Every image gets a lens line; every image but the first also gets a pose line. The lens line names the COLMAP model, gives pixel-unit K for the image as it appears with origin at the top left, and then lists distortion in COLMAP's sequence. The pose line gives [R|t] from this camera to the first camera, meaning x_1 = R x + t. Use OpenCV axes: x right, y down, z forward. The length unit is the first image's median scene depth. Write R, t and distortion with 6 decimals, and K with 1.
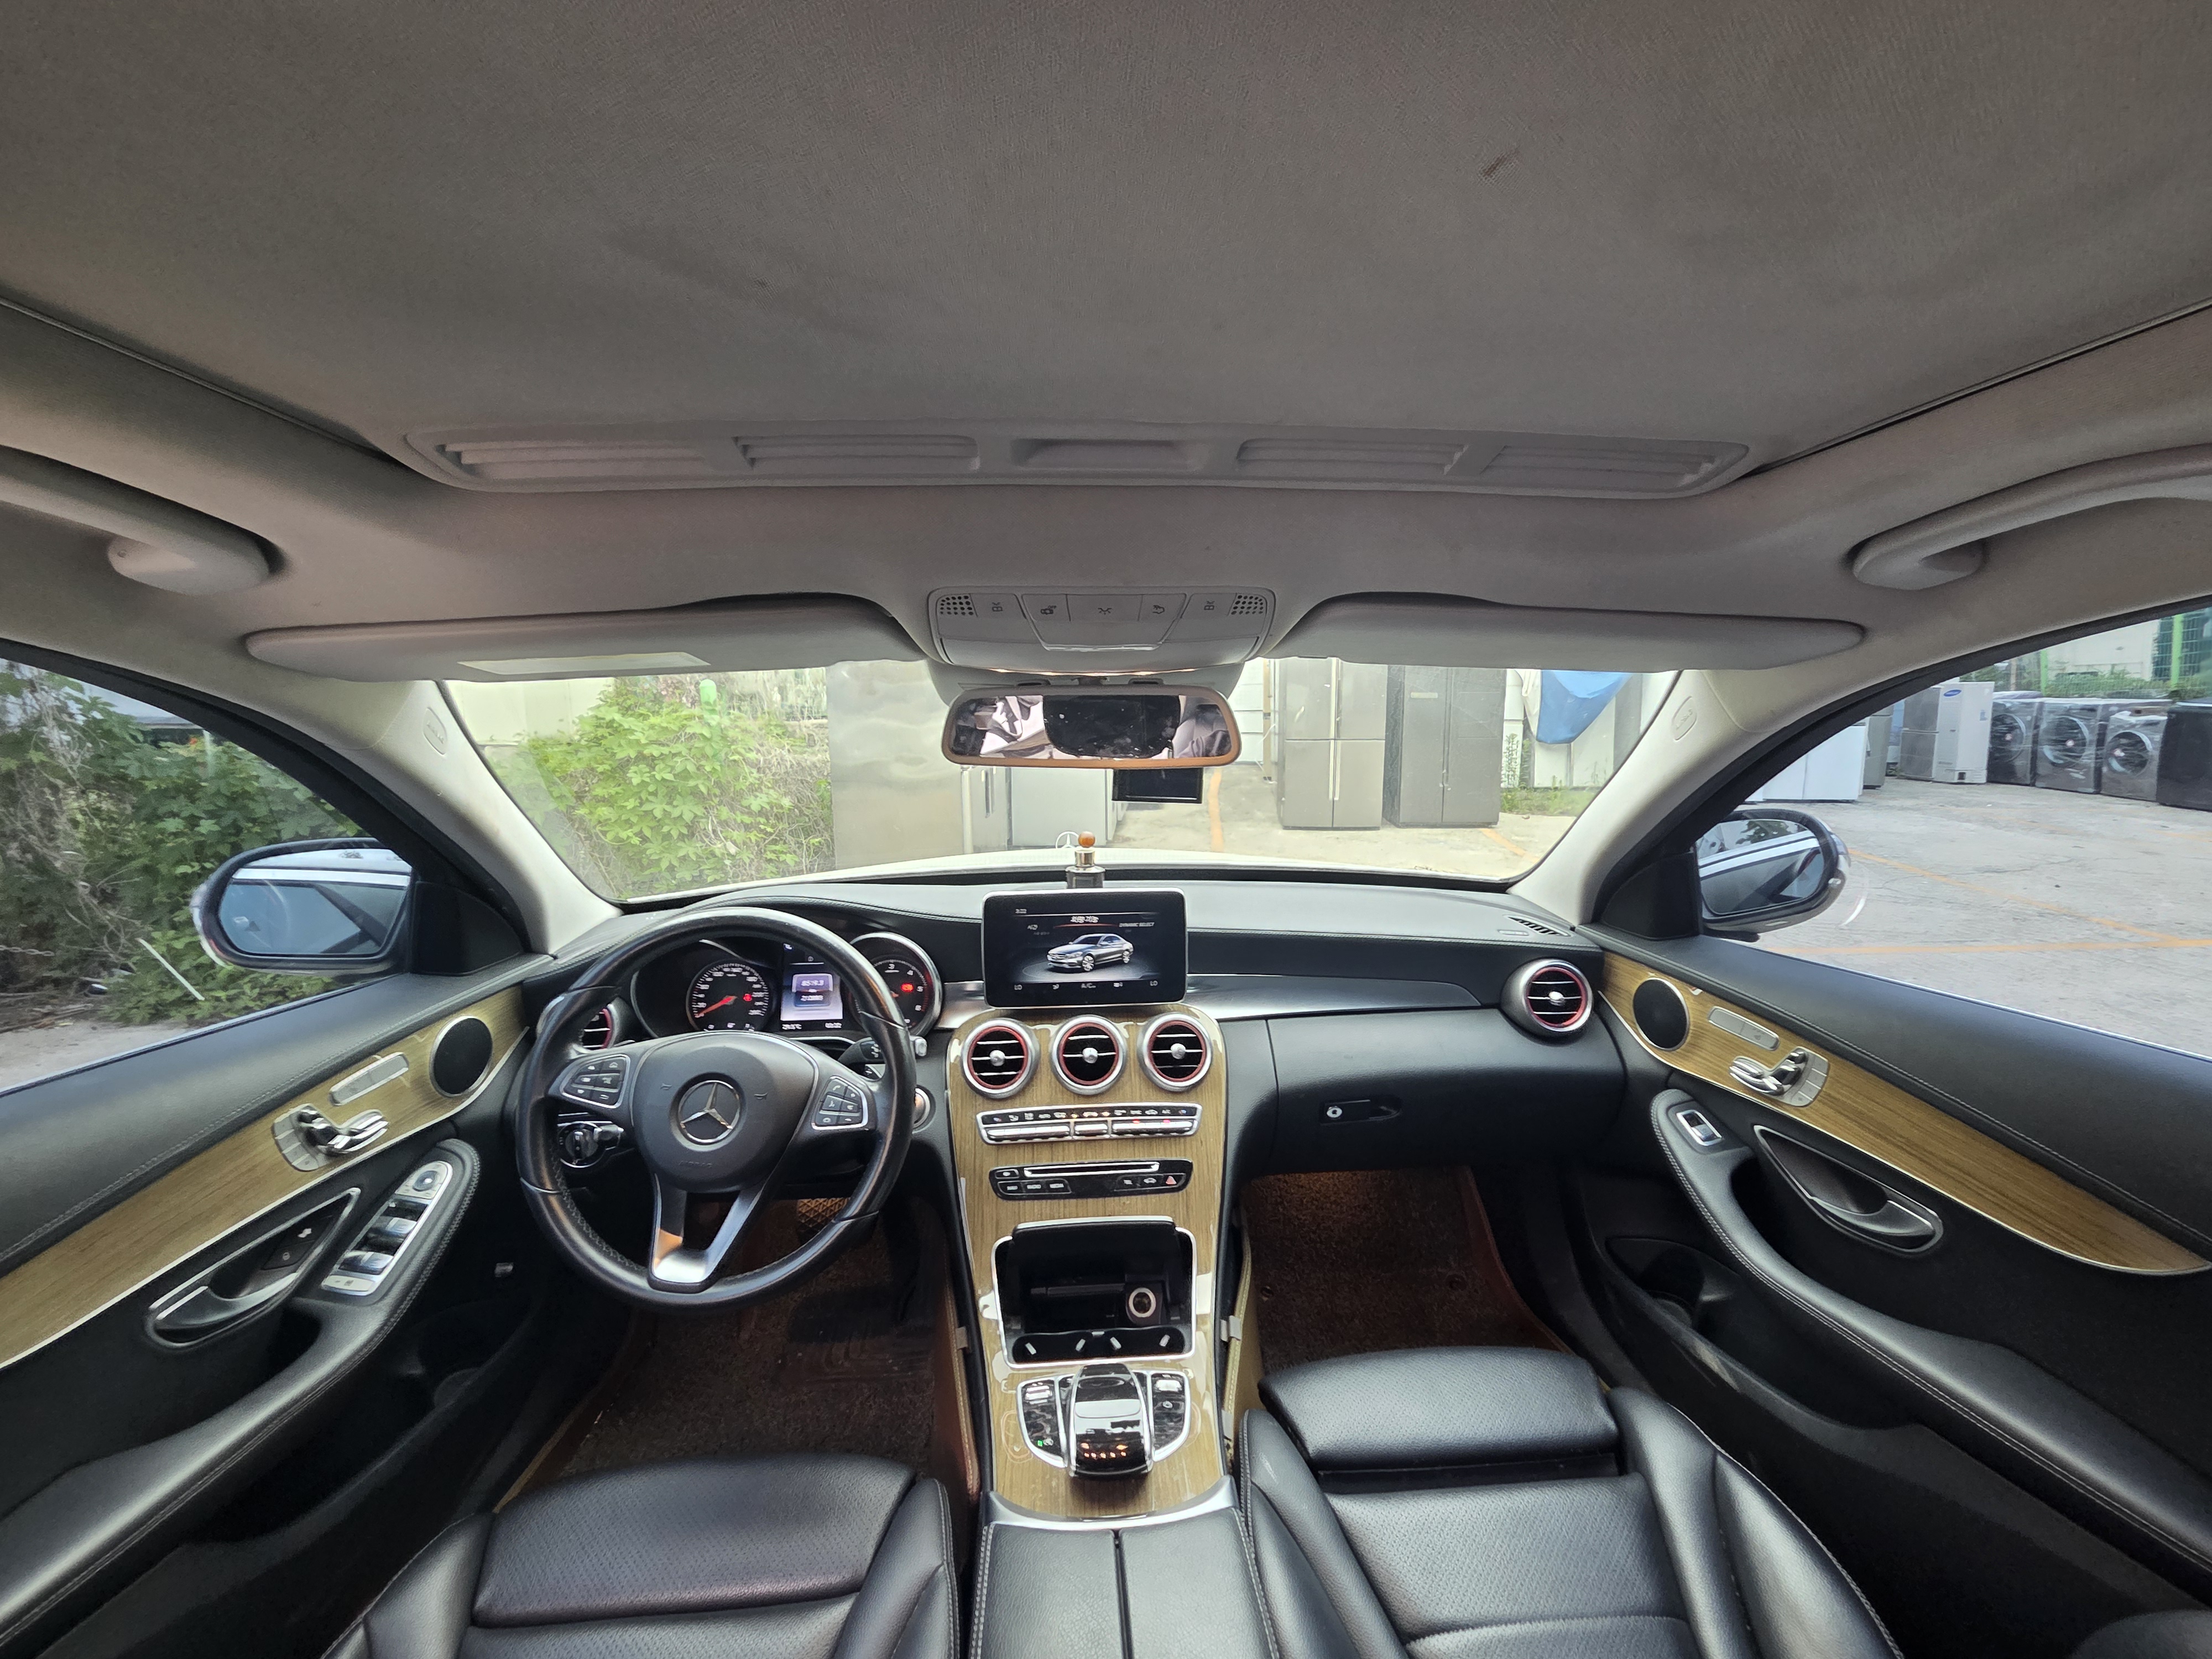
lens RADIAL K [[911.2, 0, 1122.1], [0, 911.2, 819.8], [0, 0, 1]] dist [0.000869, -0.000822]
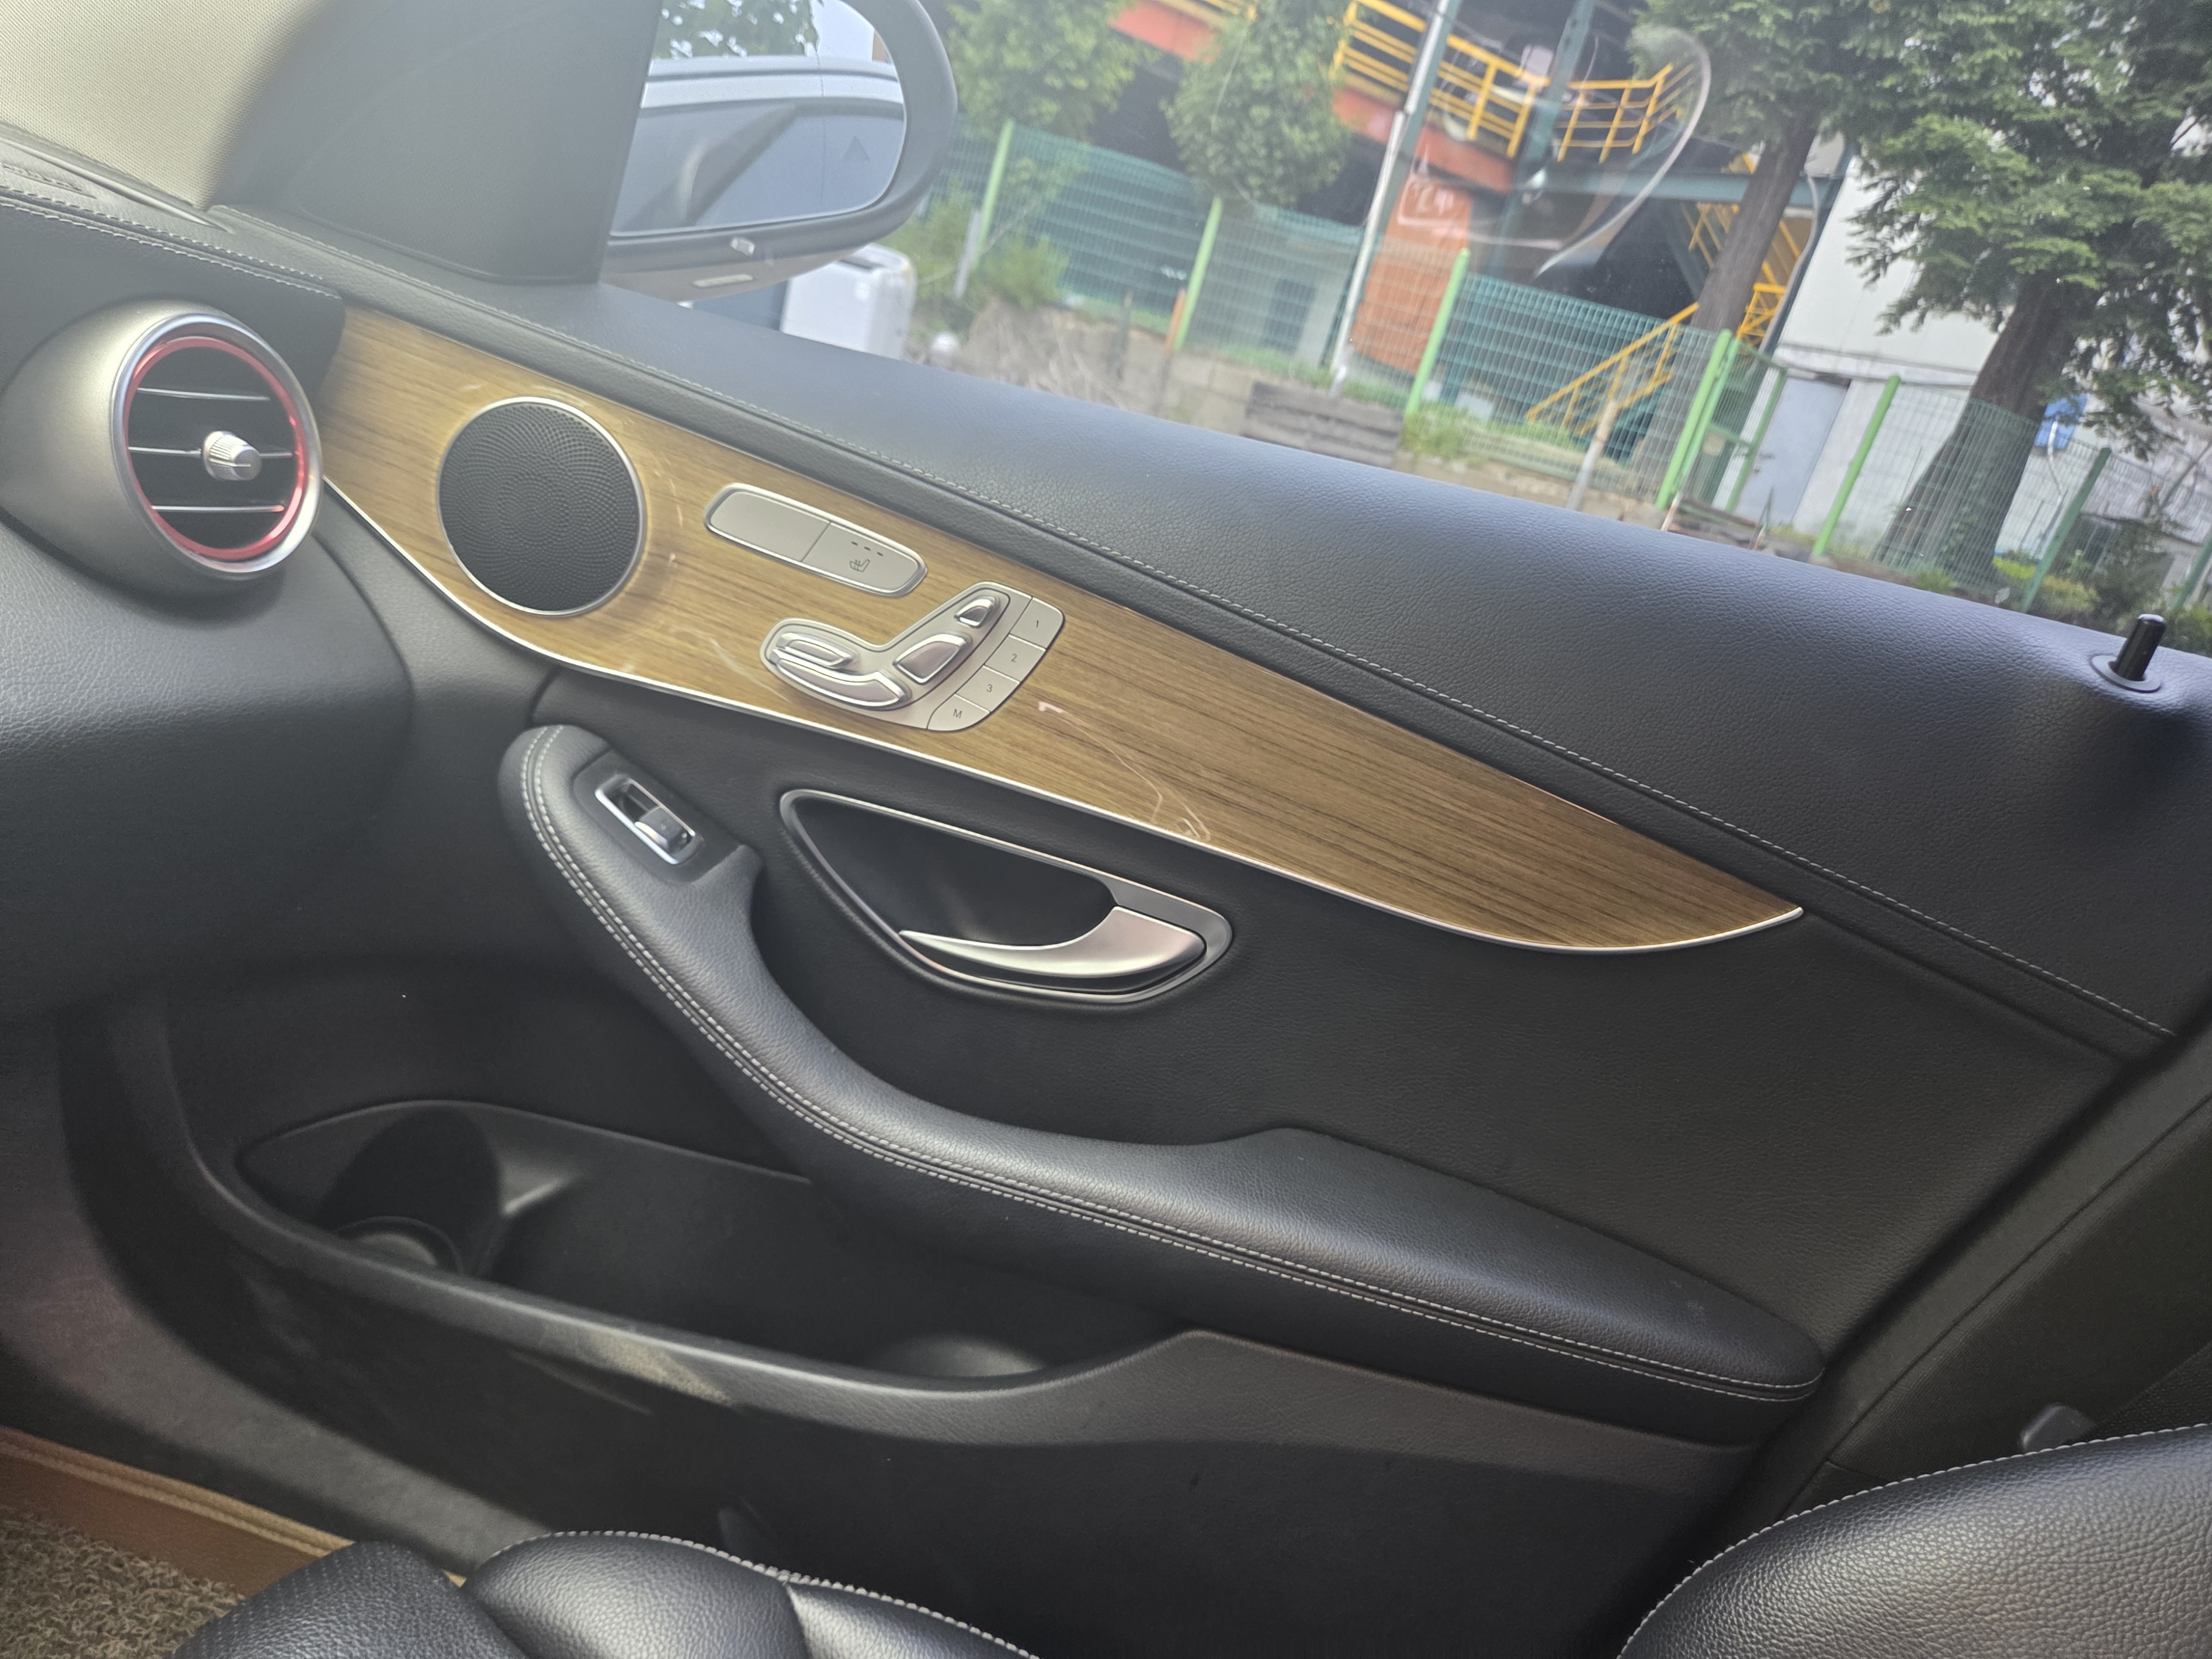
lens RADIAL K [[1500.3, 0, 1090.3], [0, 1500.3, 873.9], [0, 0, 1]] dist [0.049206, -0.045780]
pose [[0.284117, -0.215729, 0.934205, 0.112050], [-0.172127, 0.947052, 0.271045, 0.164764], [-0.943212, -0.237810, 0.231941, 0.695953]]
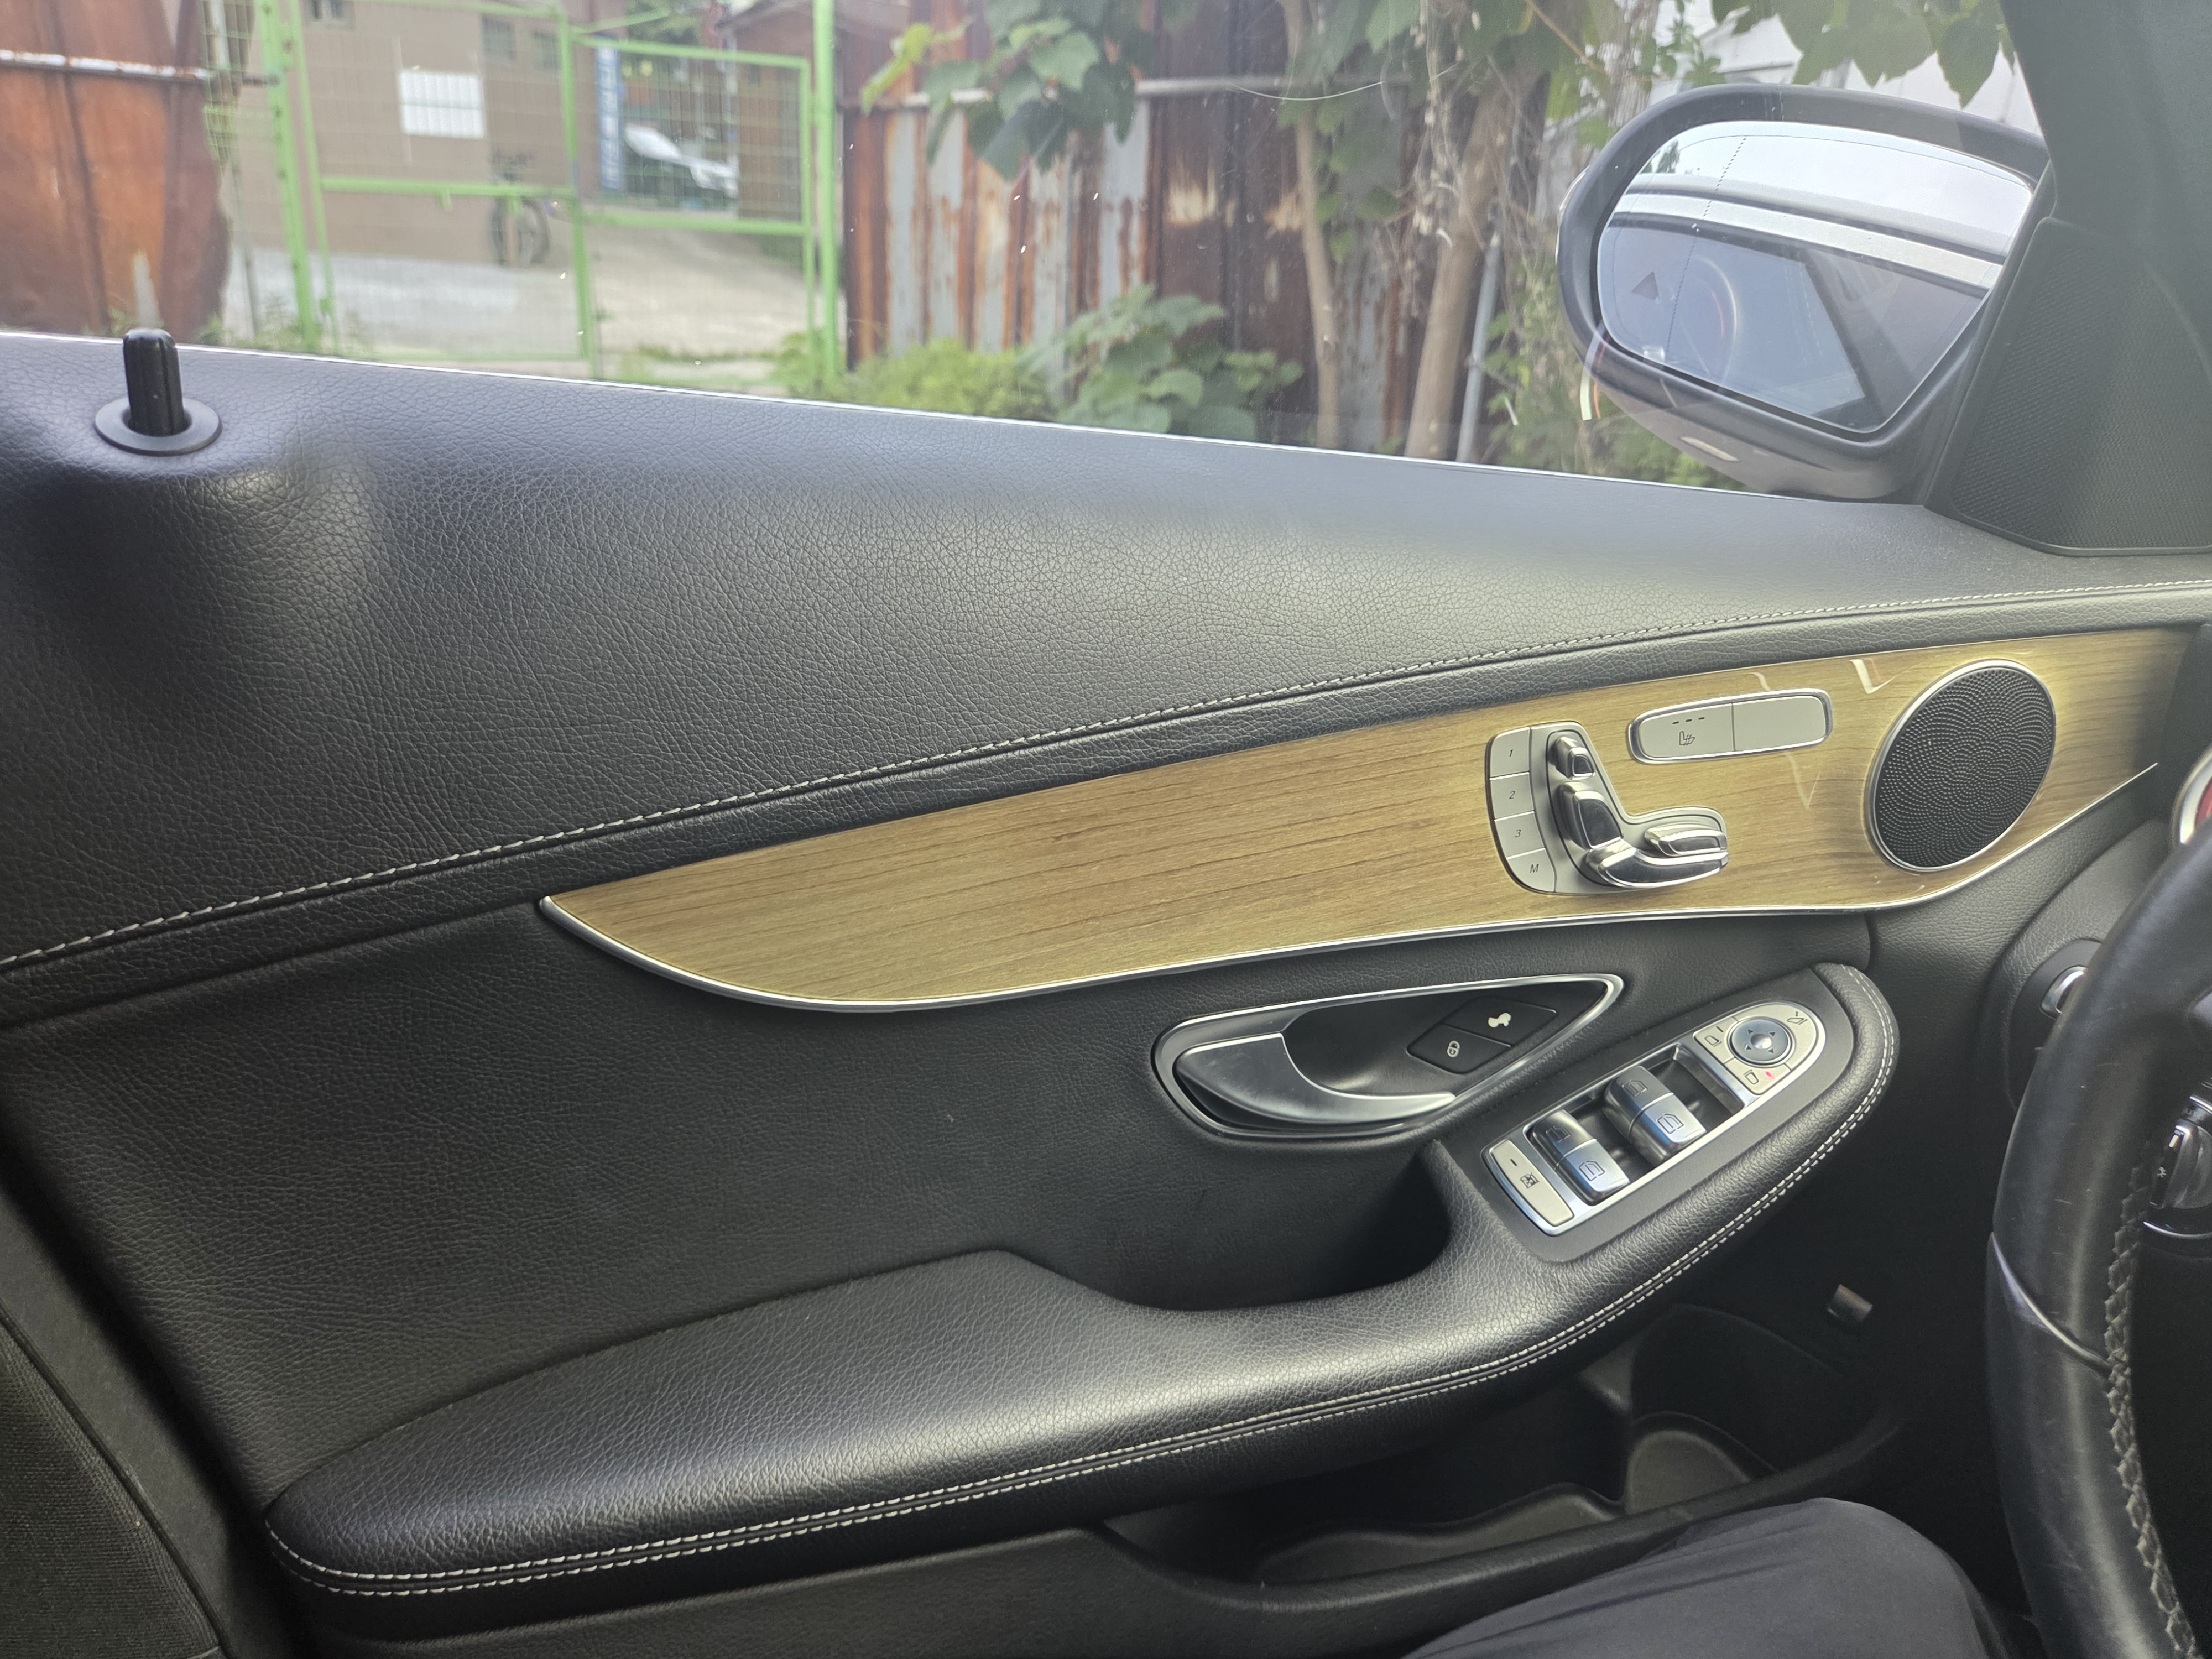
lens RADIAL K [[1500.3, 0, 1117.7], [0, 1500.3, 837.3], [0, 0, 1]] dist [0.049206, -0.045780]
pose [[0.378028, 0.377454, -0.845354, -0.337291], [-0.181807, 0.925599, 0.331982, 0.145808], [0.907767, 0.028193, 0.418526, 0.453758]]
